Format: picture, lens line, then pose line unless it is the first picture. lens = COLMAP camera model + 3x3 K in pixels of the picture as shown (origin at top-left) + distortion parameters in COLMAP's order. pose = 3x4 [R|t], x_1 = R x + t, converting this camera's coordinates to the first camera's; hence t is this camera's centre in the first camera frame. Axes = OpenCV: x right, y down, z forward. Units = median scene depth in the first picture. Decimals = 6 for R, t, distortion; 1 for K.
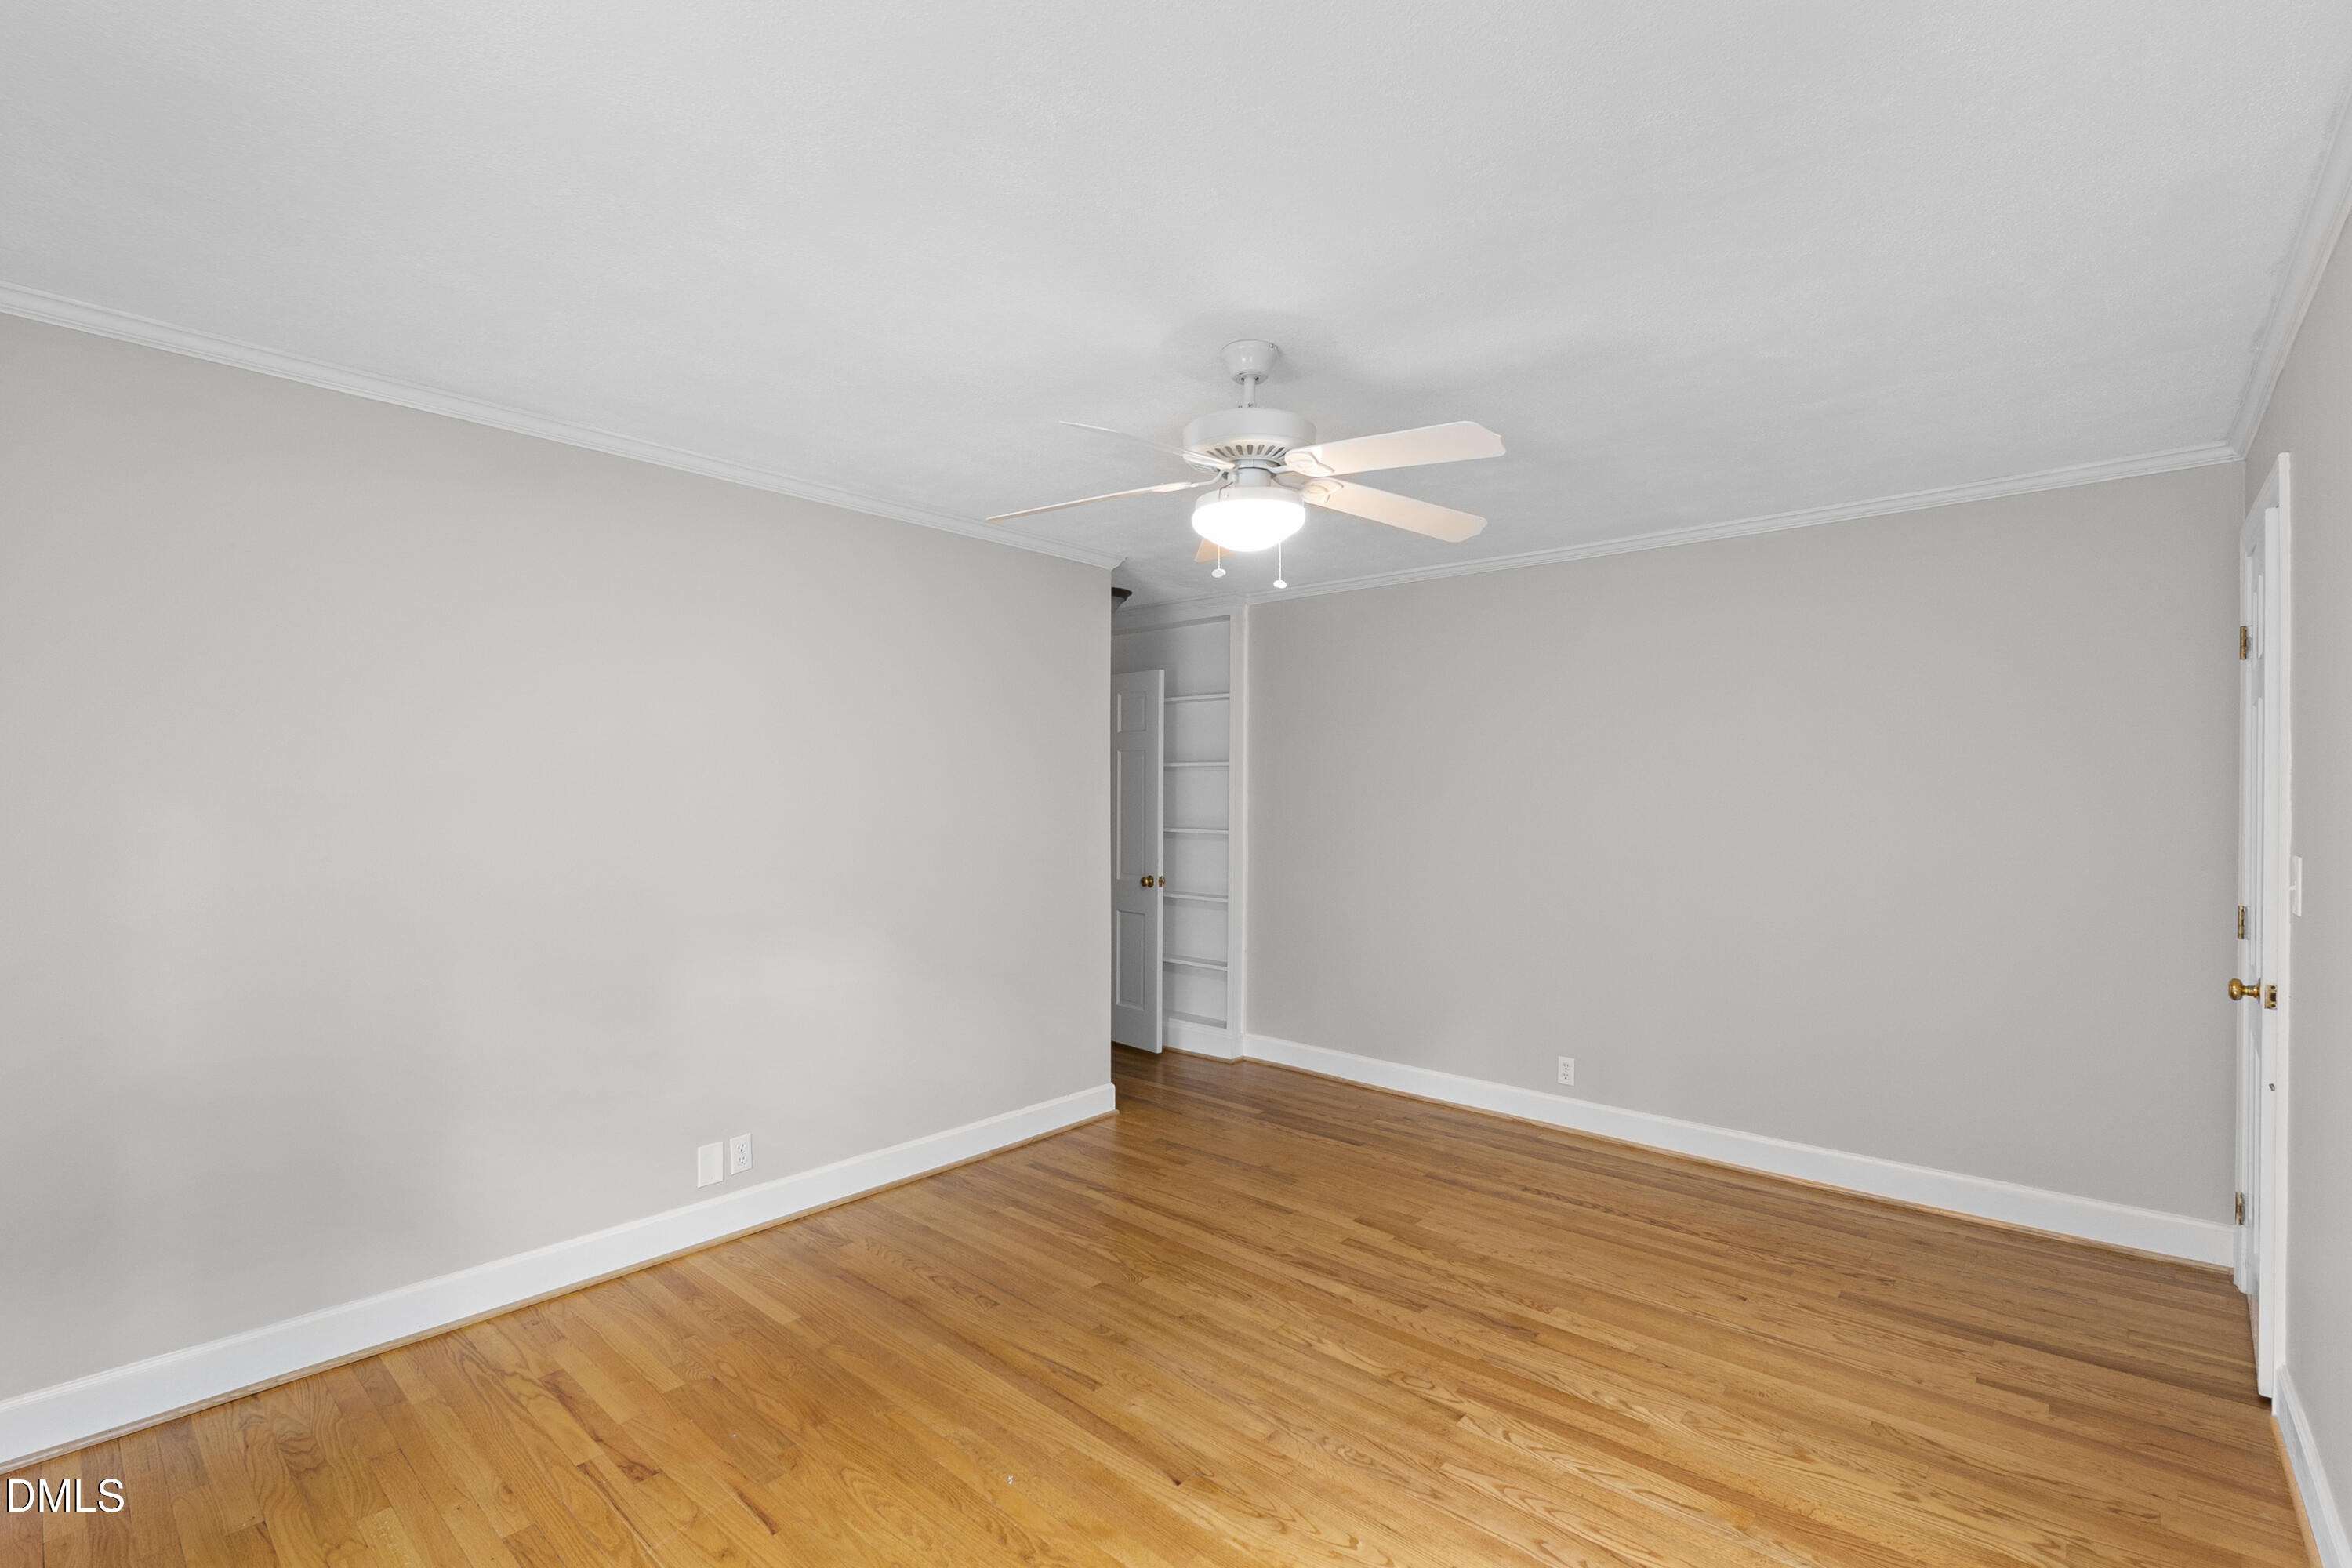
lens RADIAL K [[1037.0, 0, 1177.0], [0, 1037.0, 791.0], [0, 0, 1]] dist [0.001346, 0.000456]
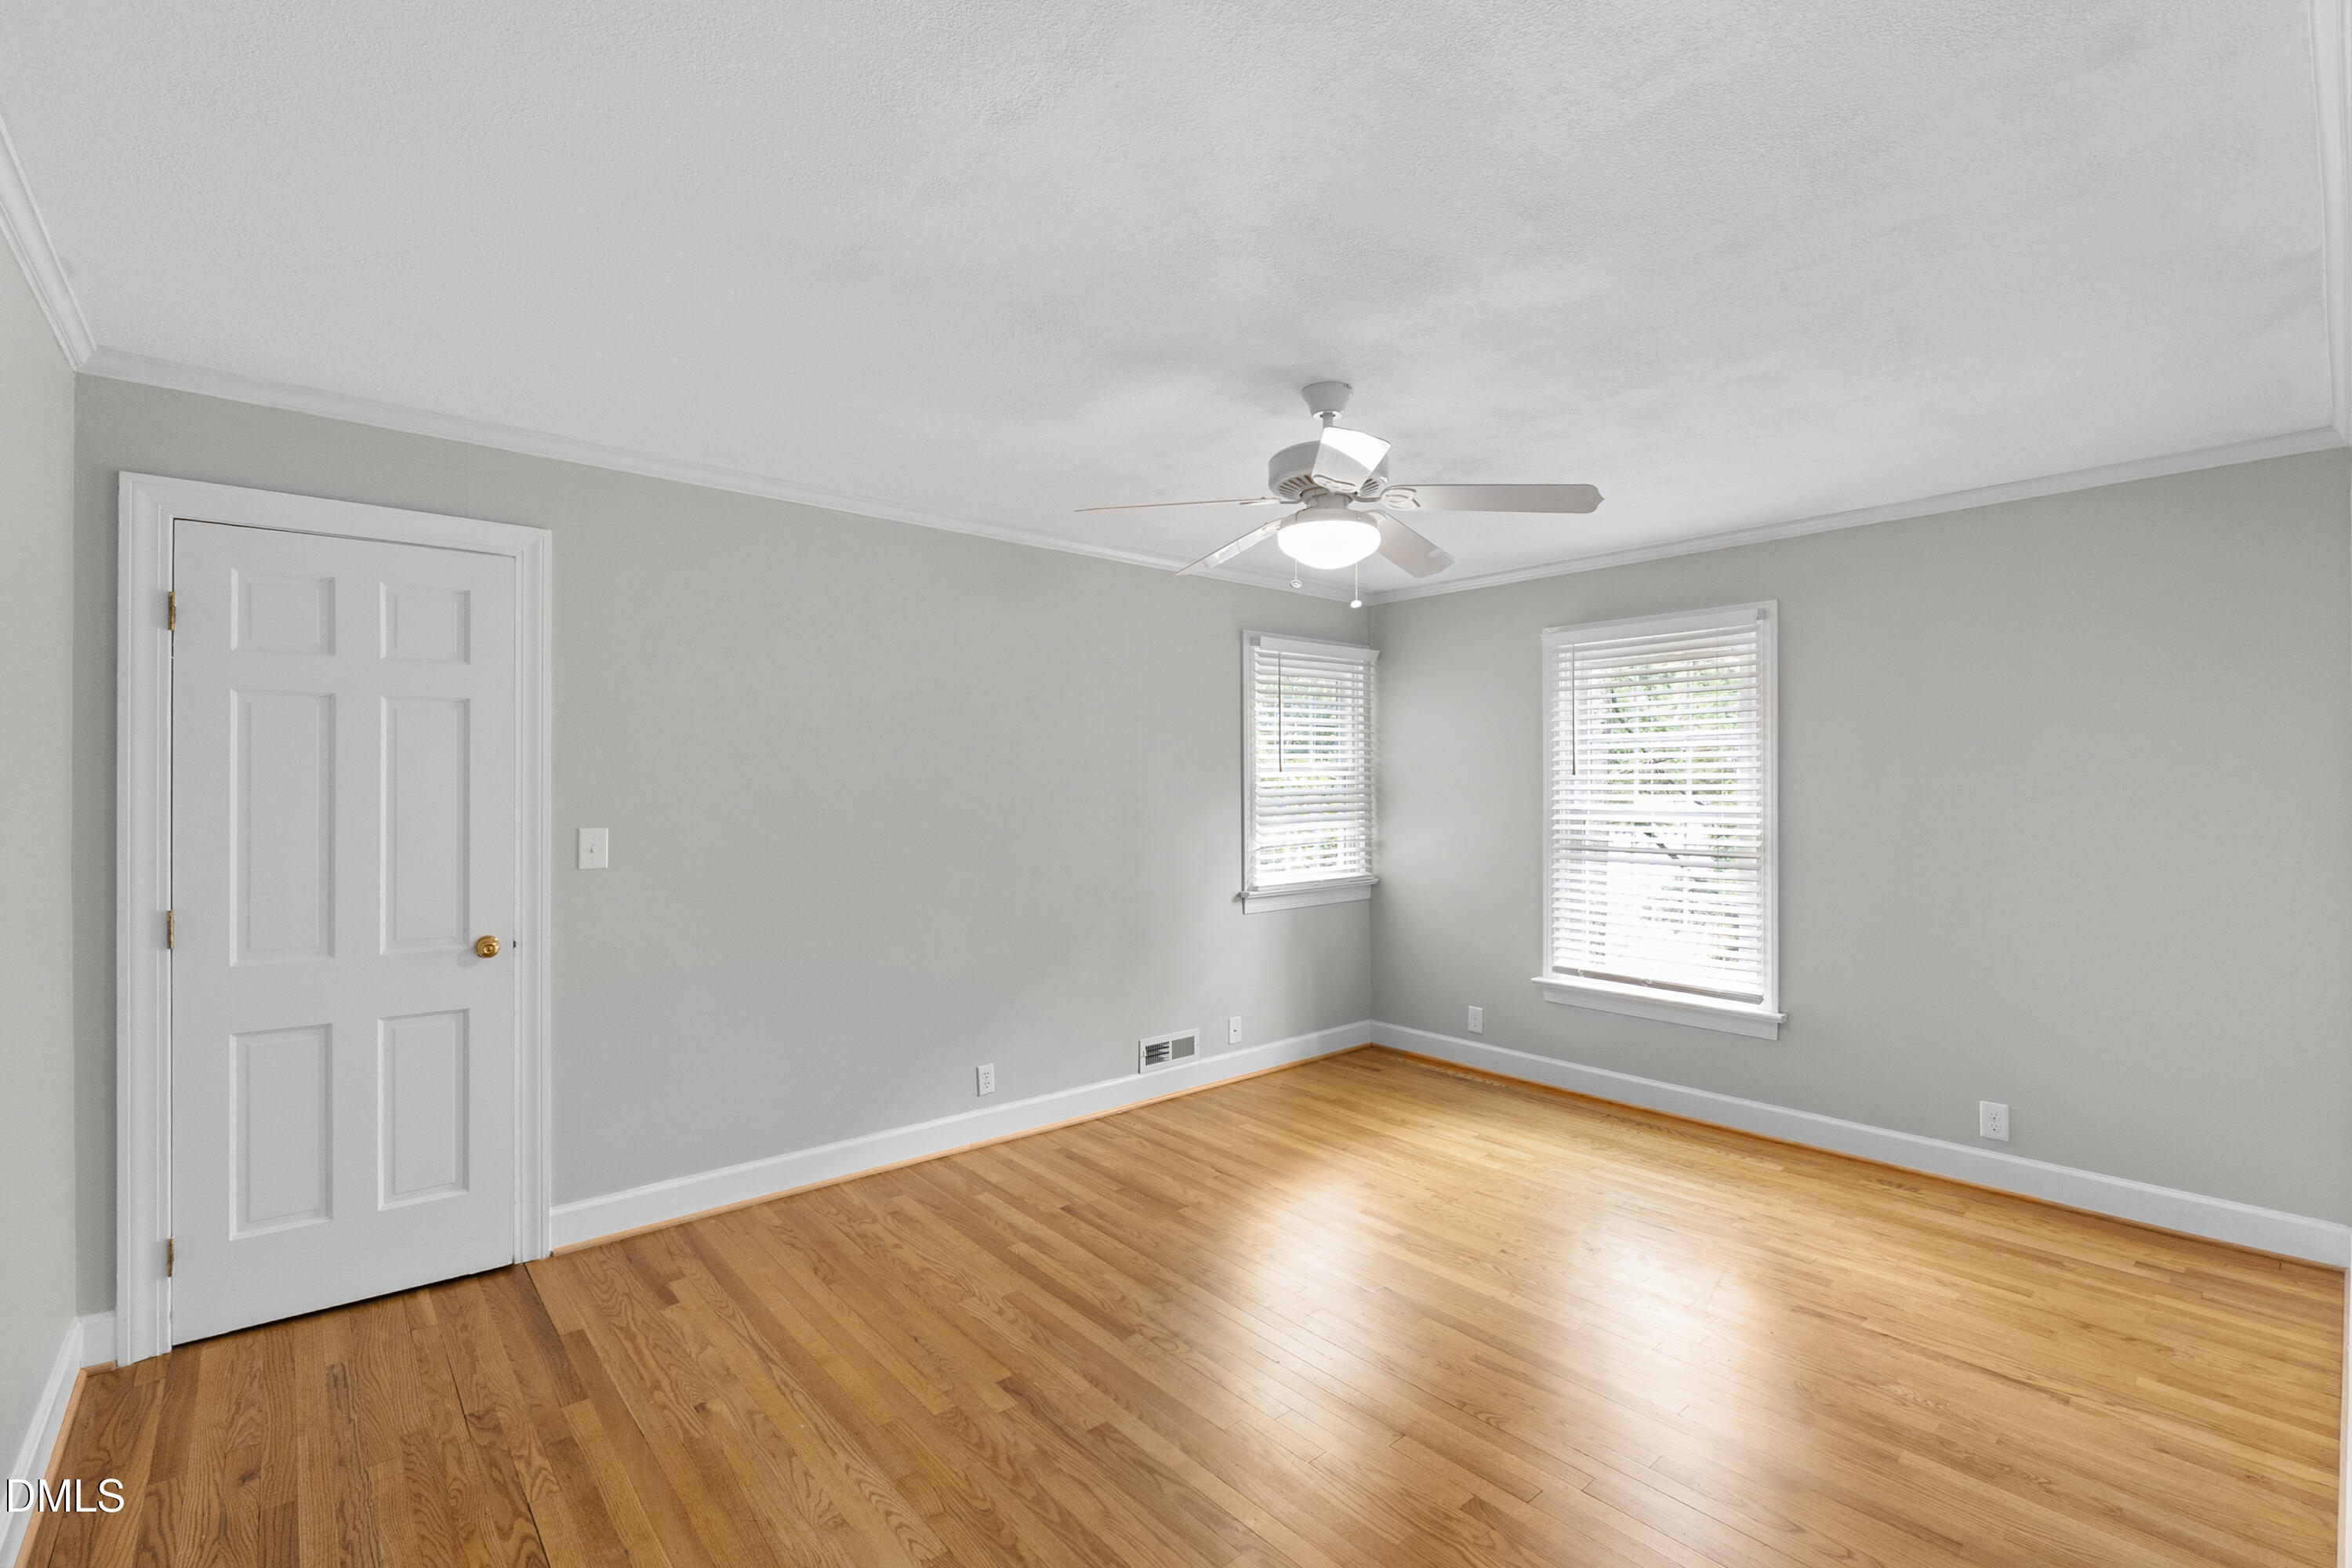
lens RADIAL K [[1037.0, 0, 1175.3], [0, 1037.0, 783.9], [0, 0, 1]] dist [0.001346, 0.000456]
pose [[-0.991232, -0.007599, 0.131912, 0.086163], [-0.008088, 0.999962, -0.003172, 0.003280], [-0.131883, -0.004211, -0.991256, 2.013434]]
